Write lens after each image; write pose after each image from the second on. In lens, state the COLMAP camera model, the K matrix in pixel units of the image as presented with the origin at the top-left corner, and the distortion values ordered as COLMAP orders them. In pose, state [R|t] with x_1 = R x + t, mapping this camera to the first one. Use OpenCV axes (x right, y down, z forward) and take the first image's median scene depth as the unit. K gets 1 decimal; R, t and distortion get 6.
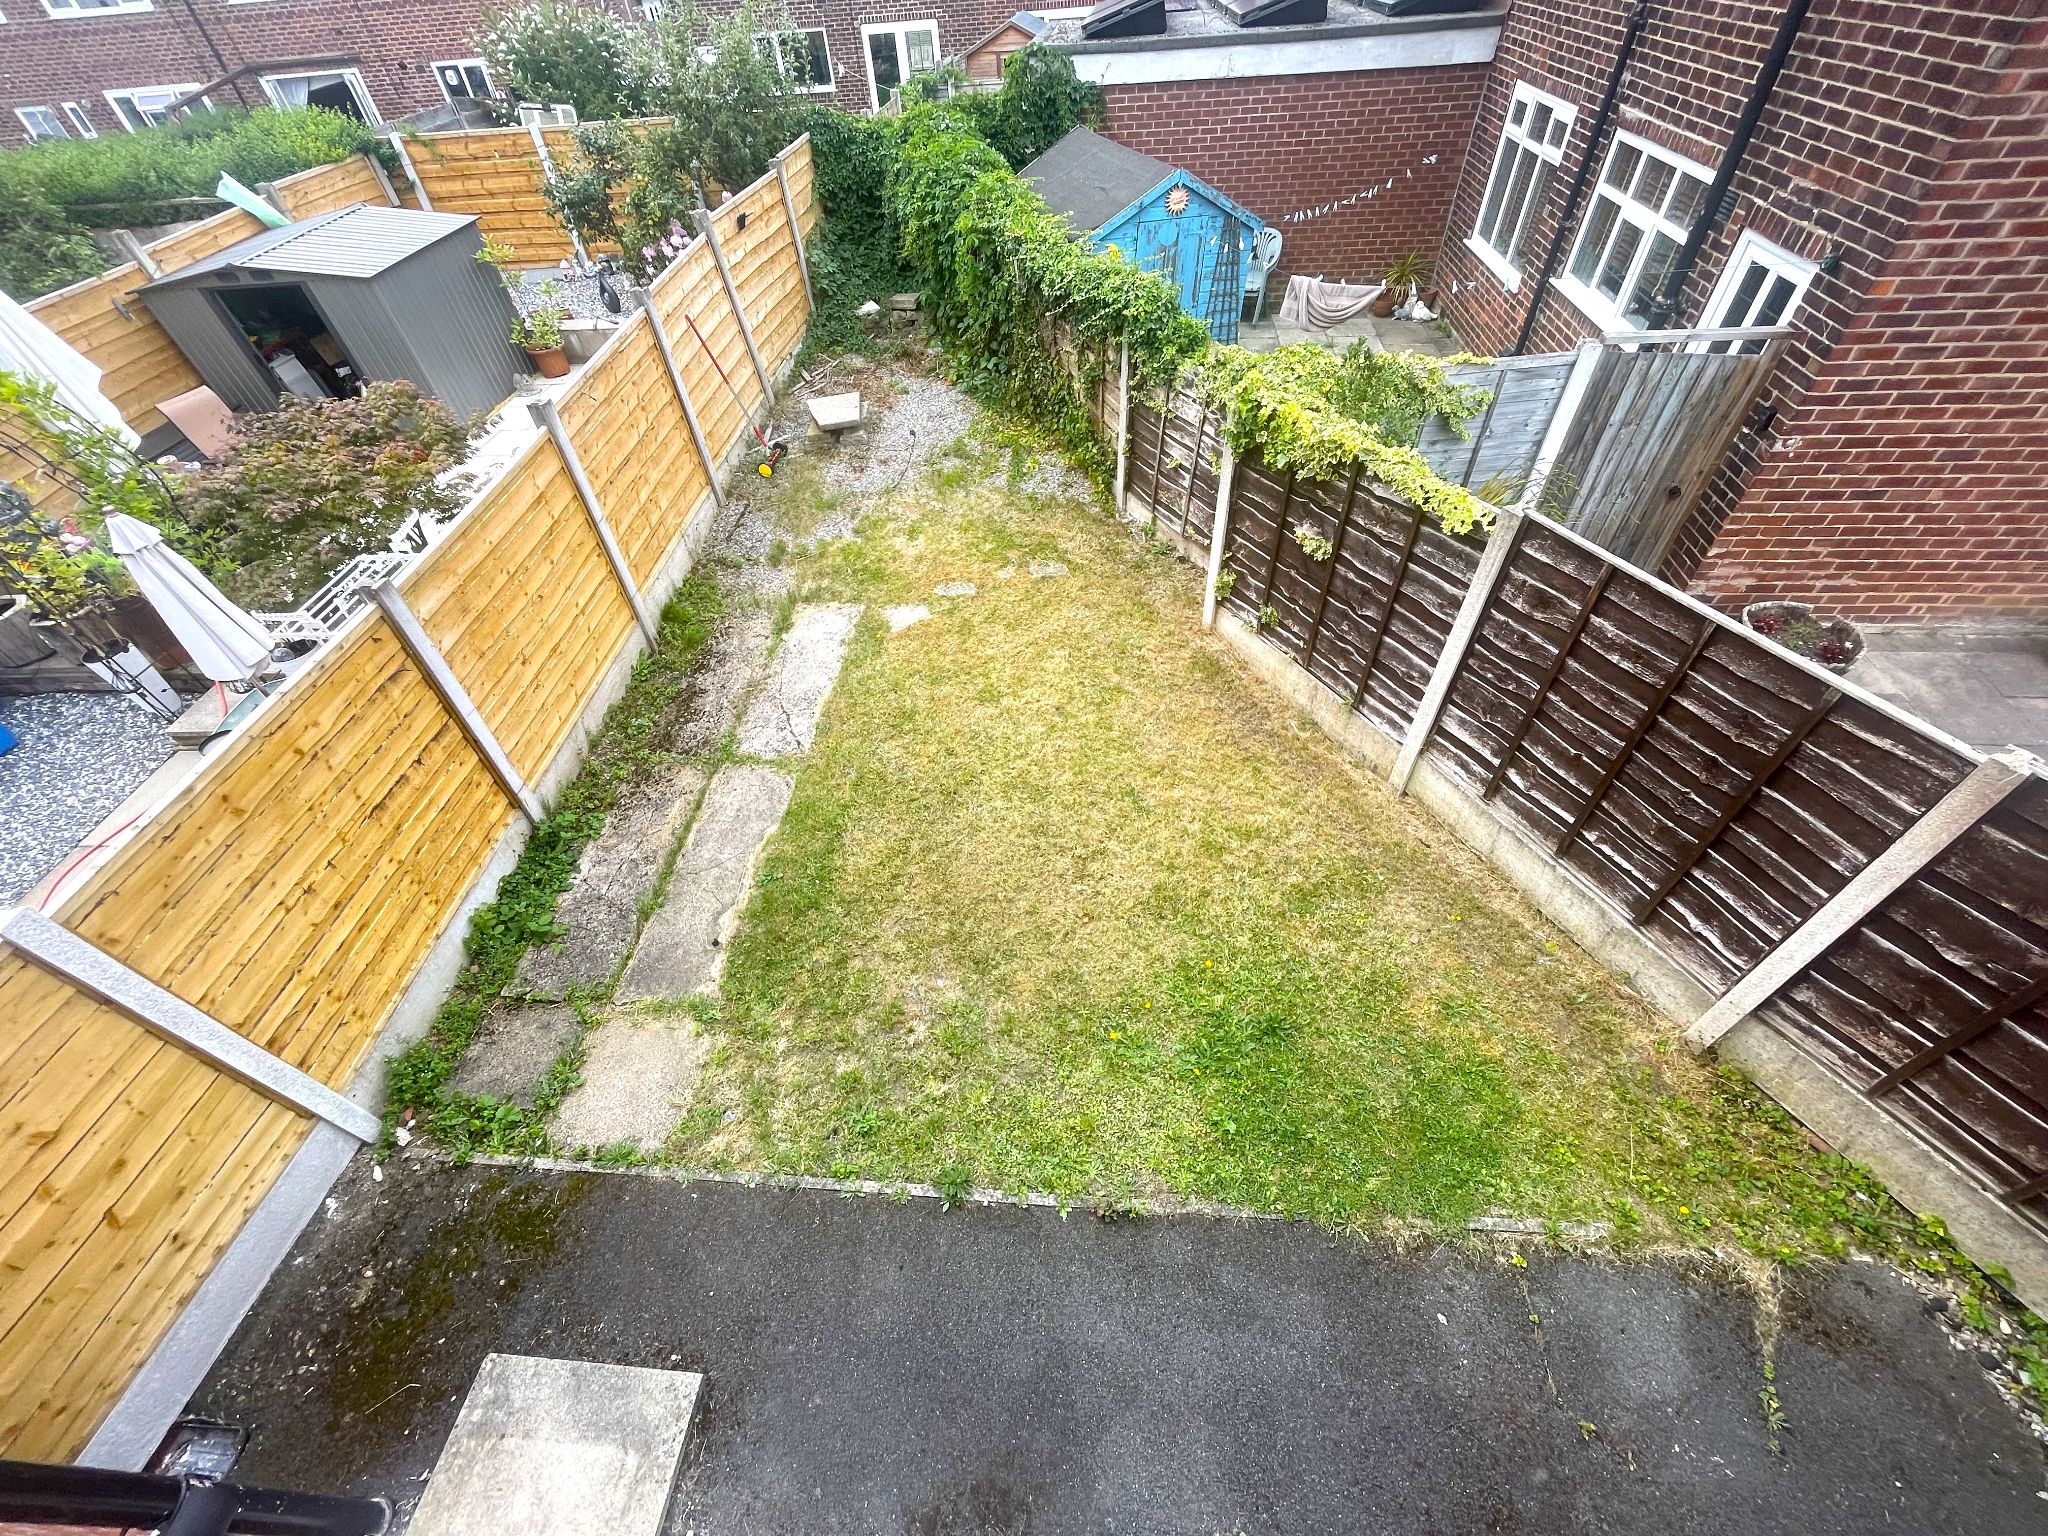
lens RADIAL K [[837.7, 0, 1022.7], [0, 837.7, 759.0], [0, 0, 1]] dist [0.001099, -0.000243]
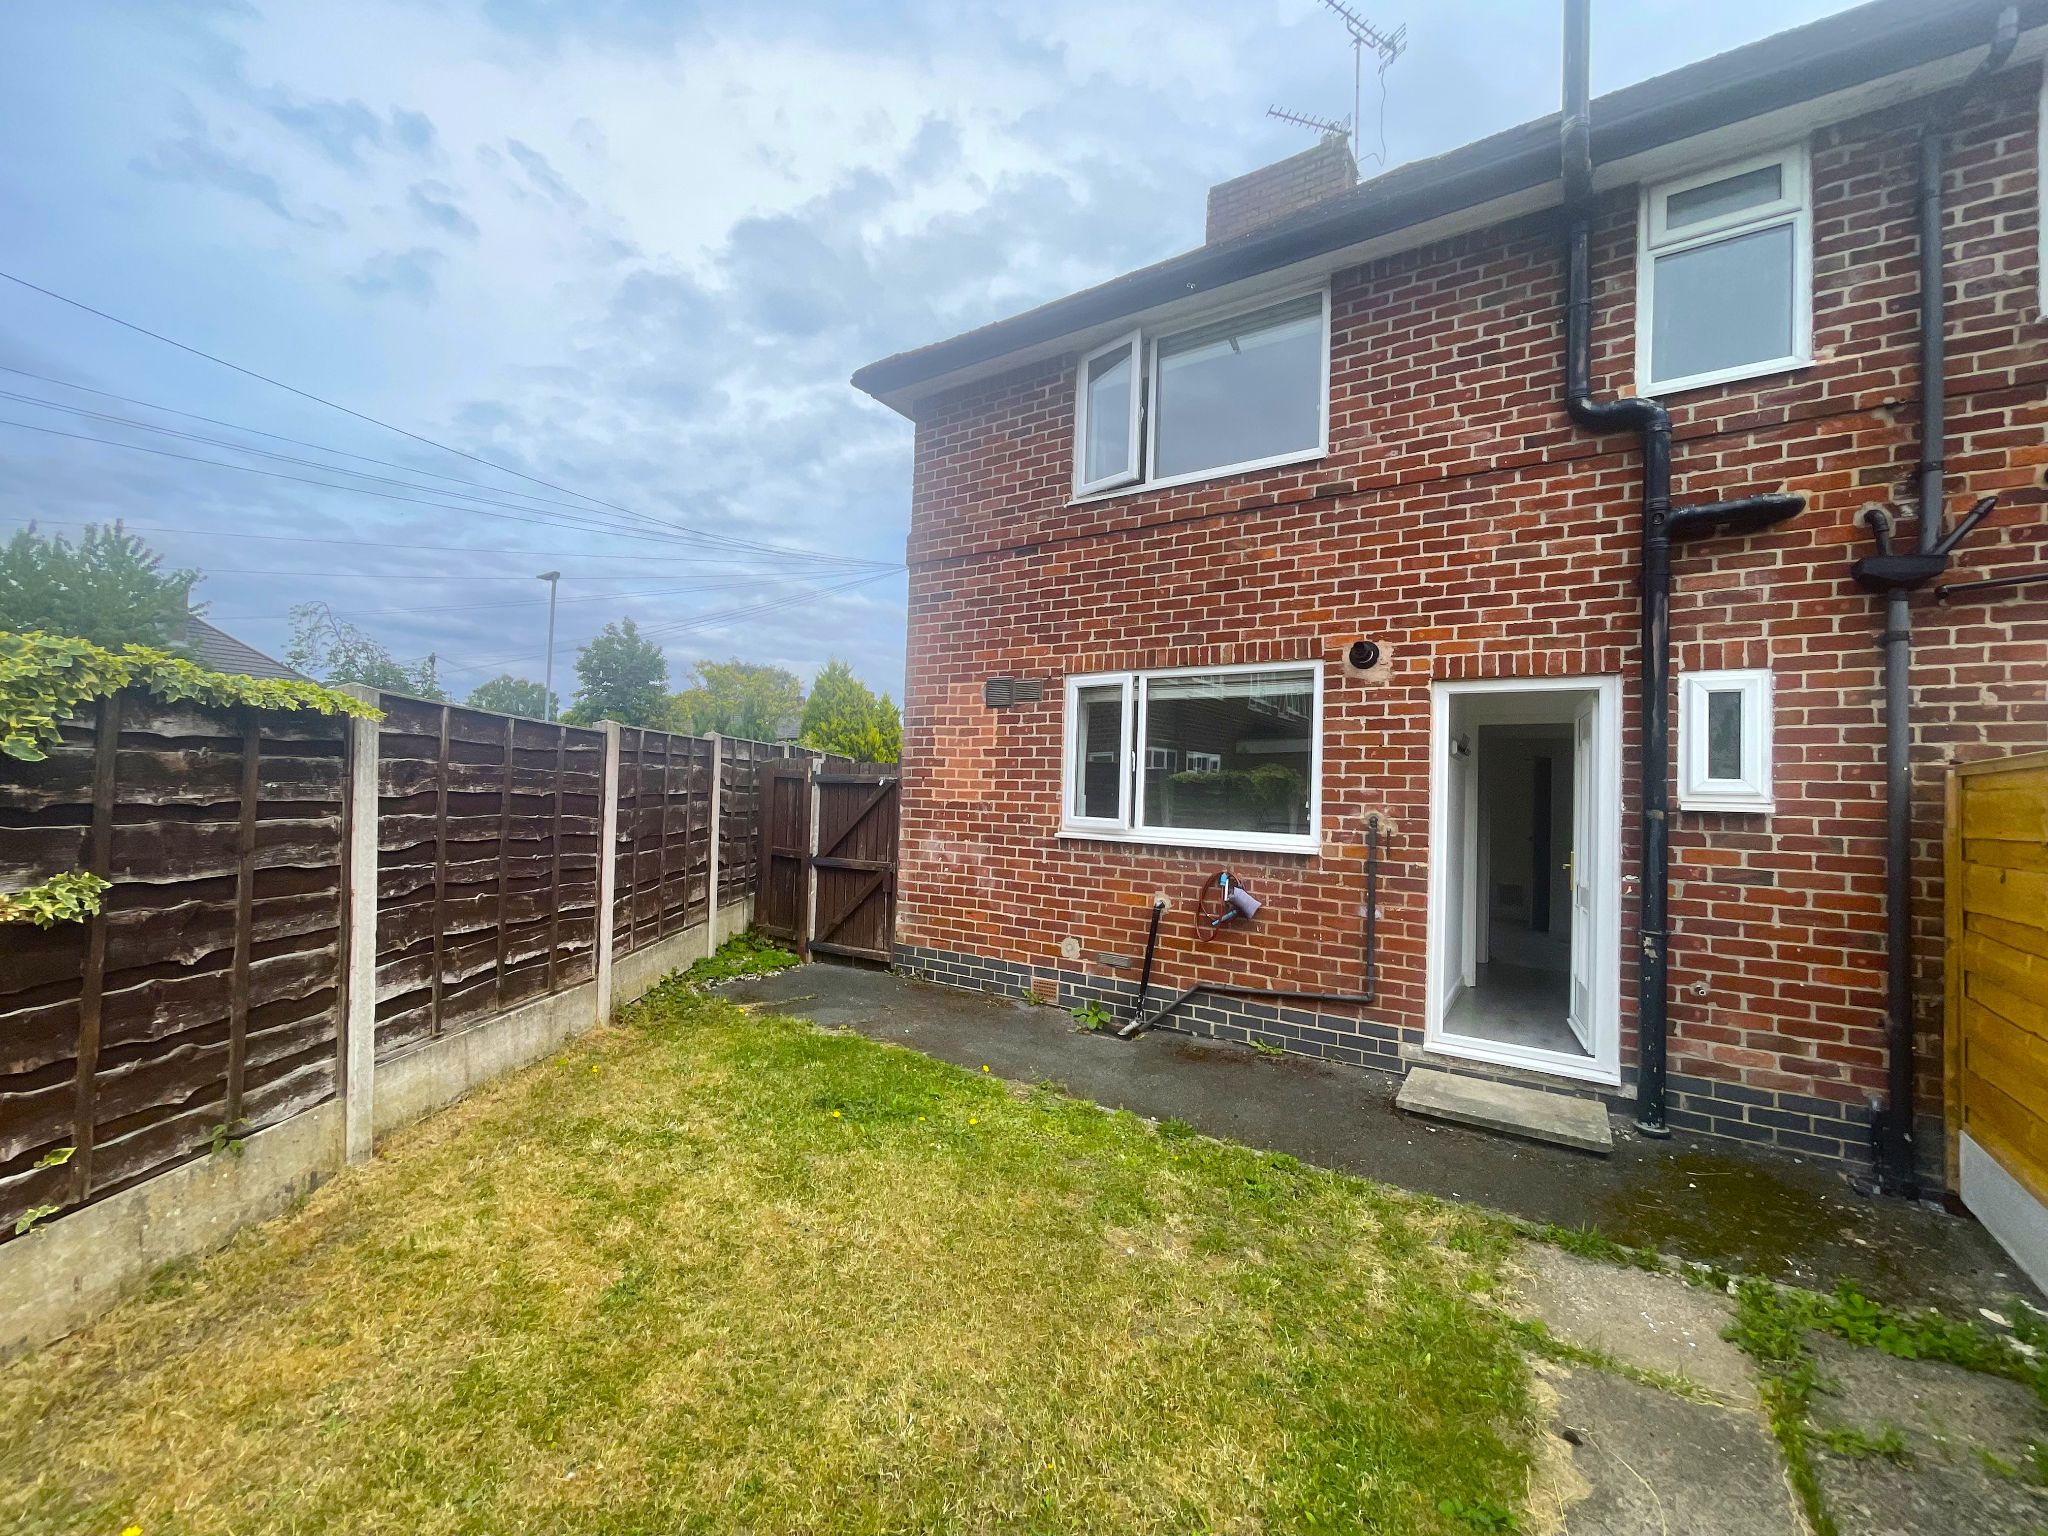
lens RADIAL K [[837.7, 0, 1022.7], [0, 837.7, 759.0], [0, 0, 1]] dist [0.001099, -0.000243]
pose [[-0.889962, 0.052518, 0.453000, -0.350720], [0.339369, 0.739811, 0.580954, -0.445250], [-0.304624, 0.670762, -0.676227, 1.235758]]
